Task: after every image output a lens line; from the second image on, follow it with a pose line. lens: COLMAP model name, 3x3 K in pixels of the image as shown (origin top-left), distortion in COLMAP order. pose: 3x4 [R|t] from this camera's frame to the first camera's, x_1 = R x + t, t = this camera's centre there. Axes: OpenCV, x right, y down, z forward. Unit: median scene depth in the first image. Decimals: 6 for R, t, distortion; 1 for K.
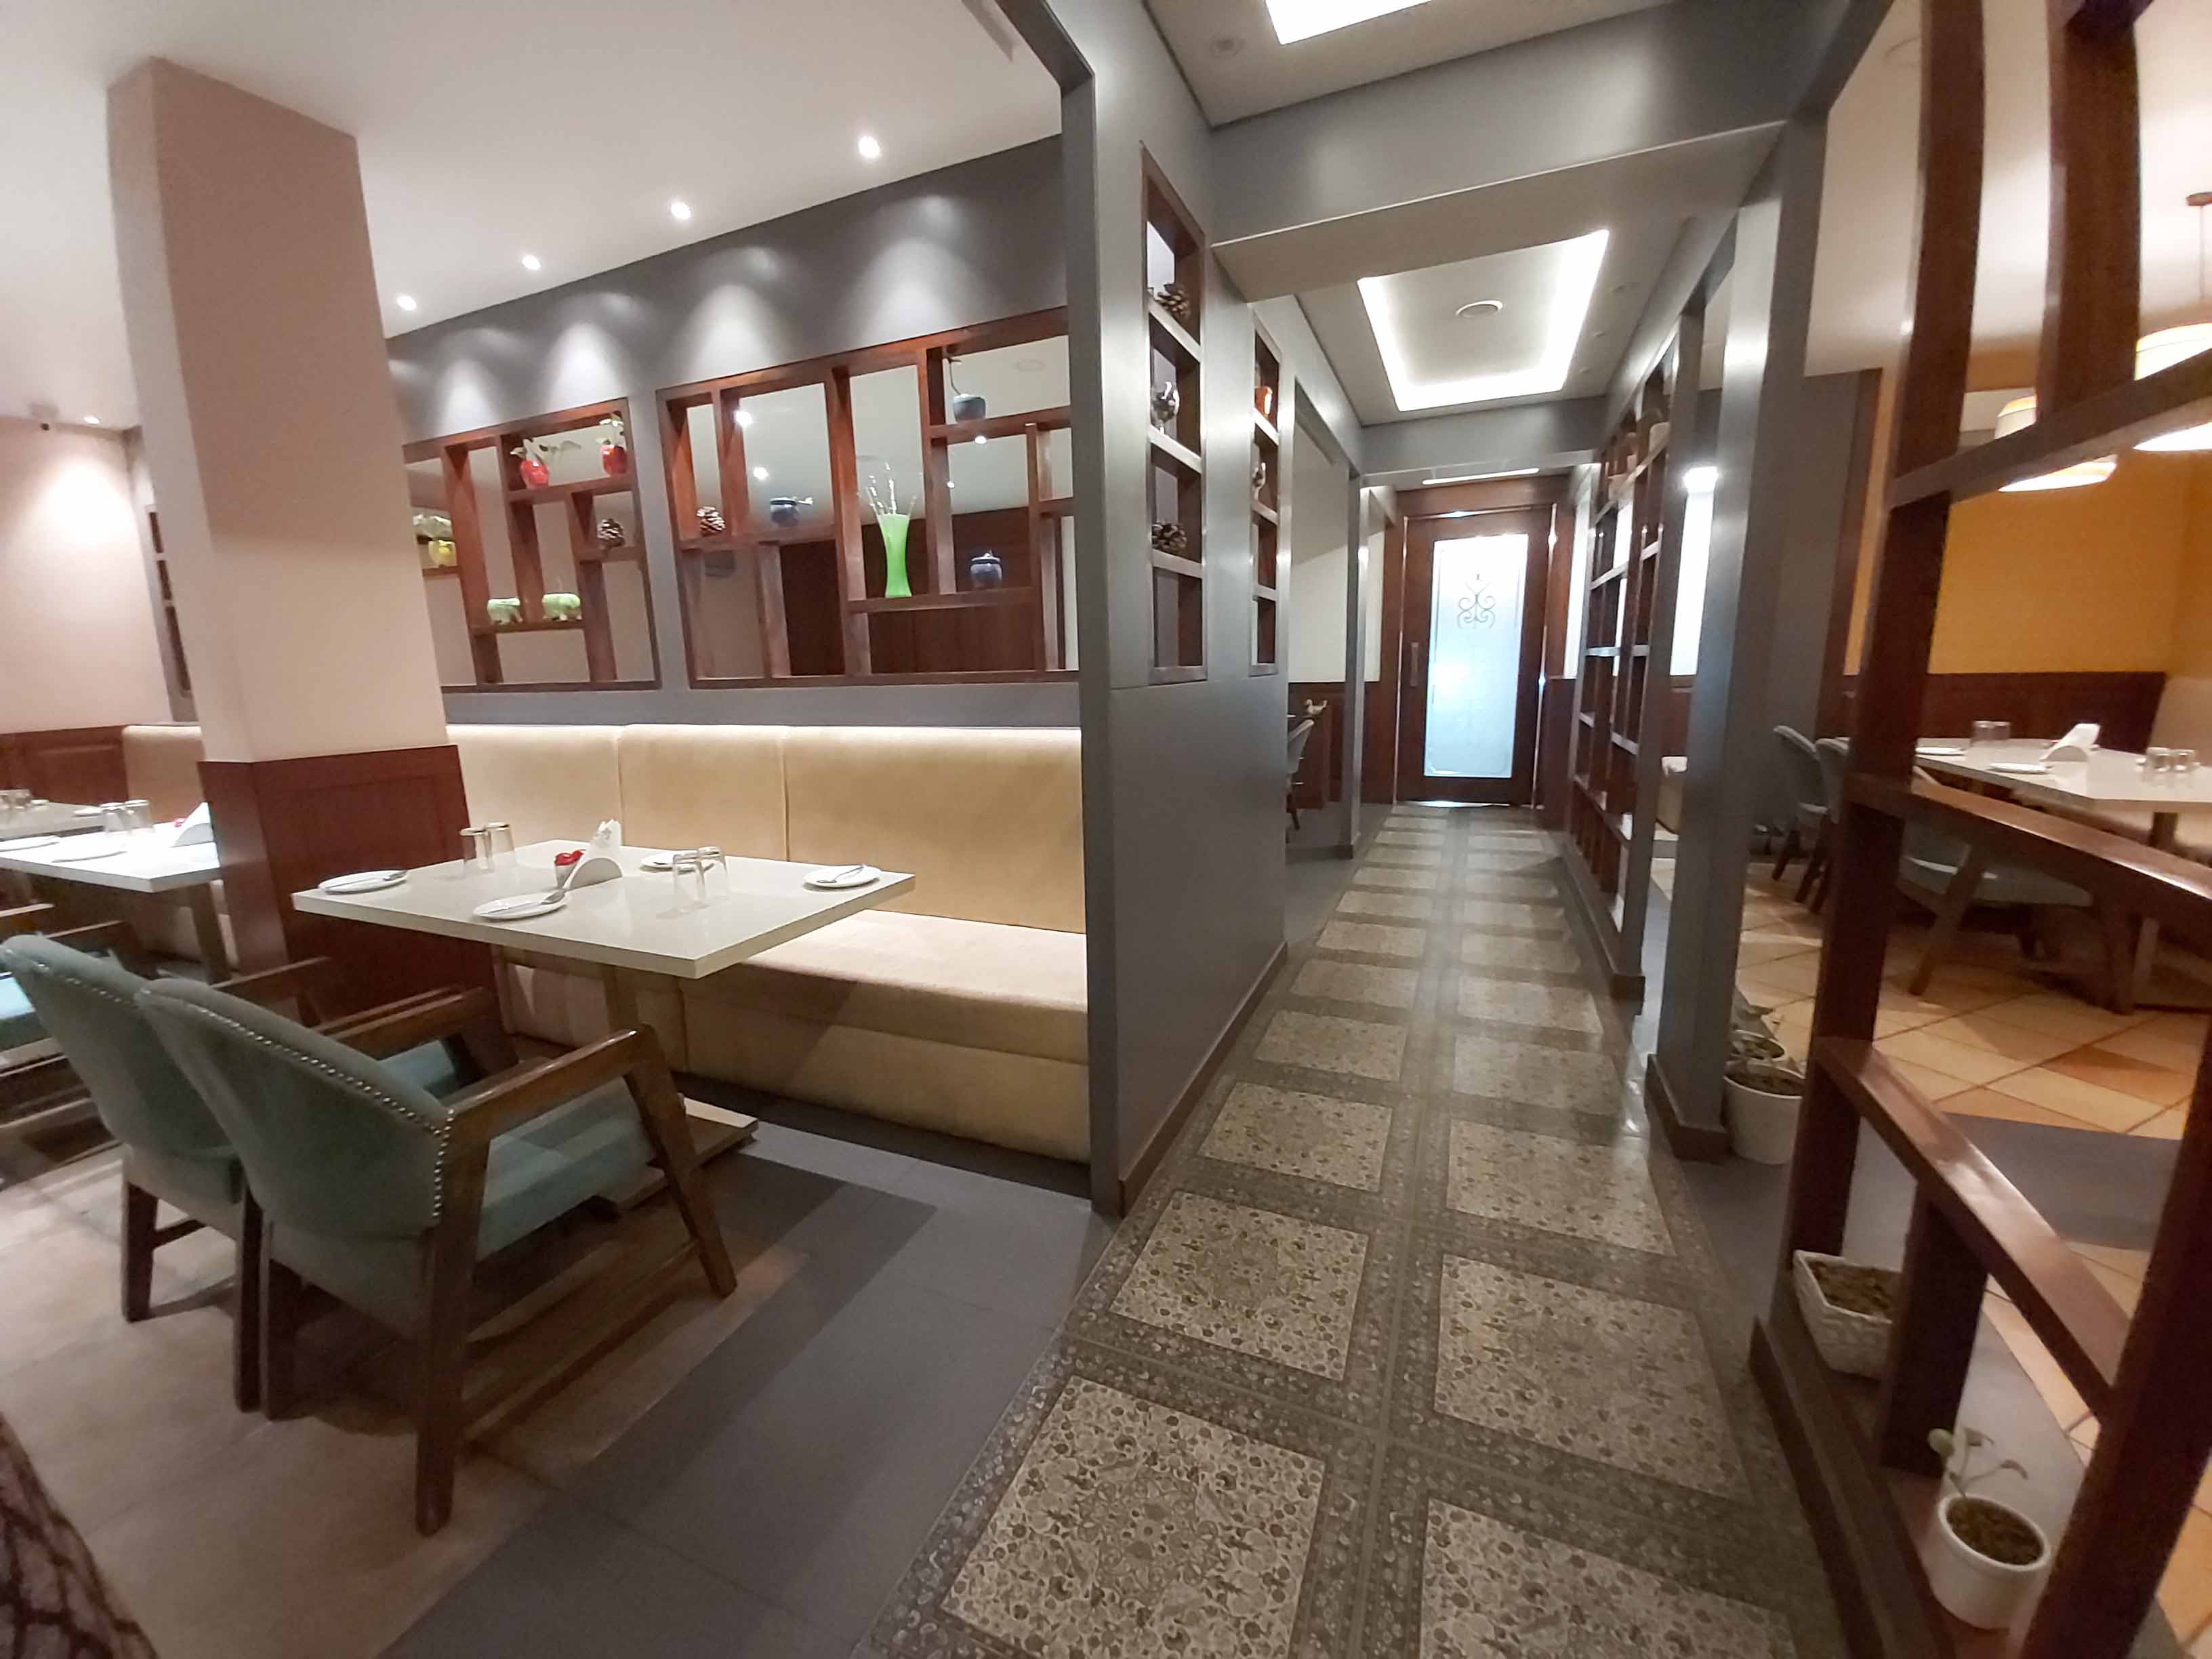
lens RADIAL K [[882.7, 0, 1083.8], [0, 882.7, 821.5], [0, 0, 1]] dist [0.000720, 0.000202]
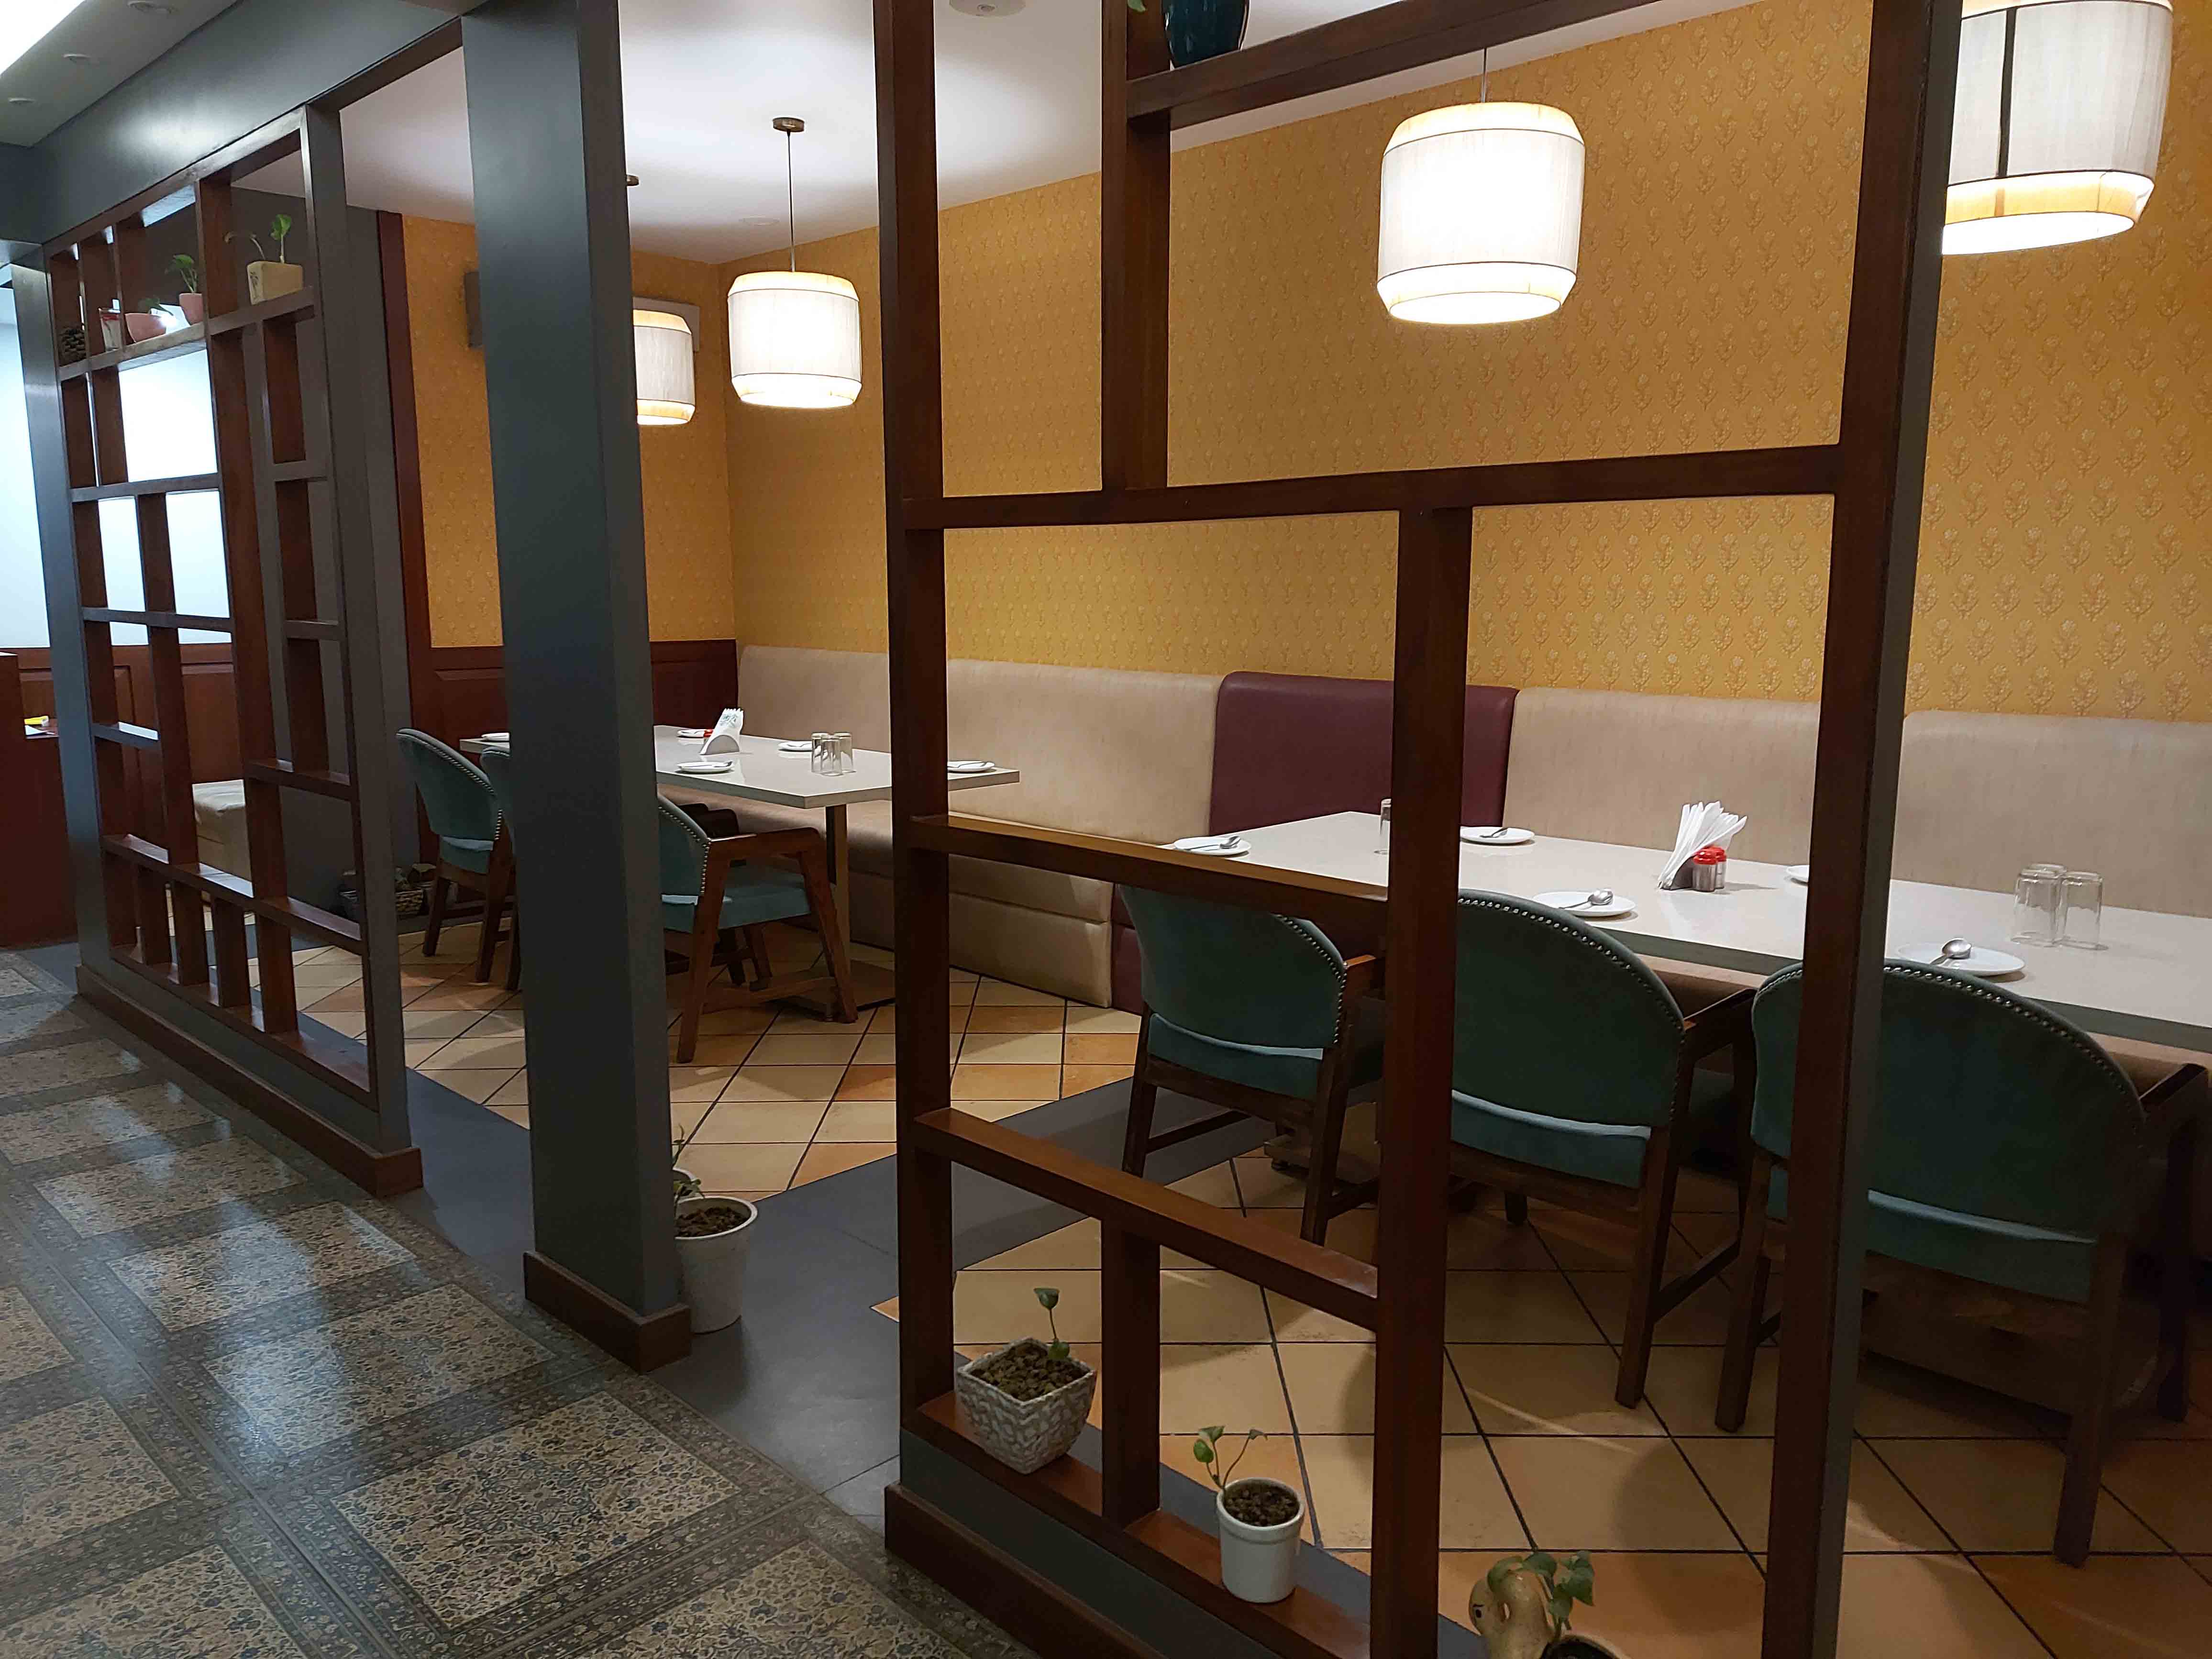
lens RADIAL K [[1609.8, 0, 1094.0], [0, 1609.8, 829.6], [0, 0, 1]] dist [0.078398, -0.030704]
pose [[0.356463, -0.124959, 0.925916, -0.247696], [0.155093, 0.985181, 0.073248, -0.059752], [-0.921347, 0.117493, 0.370561, 0.104038]]
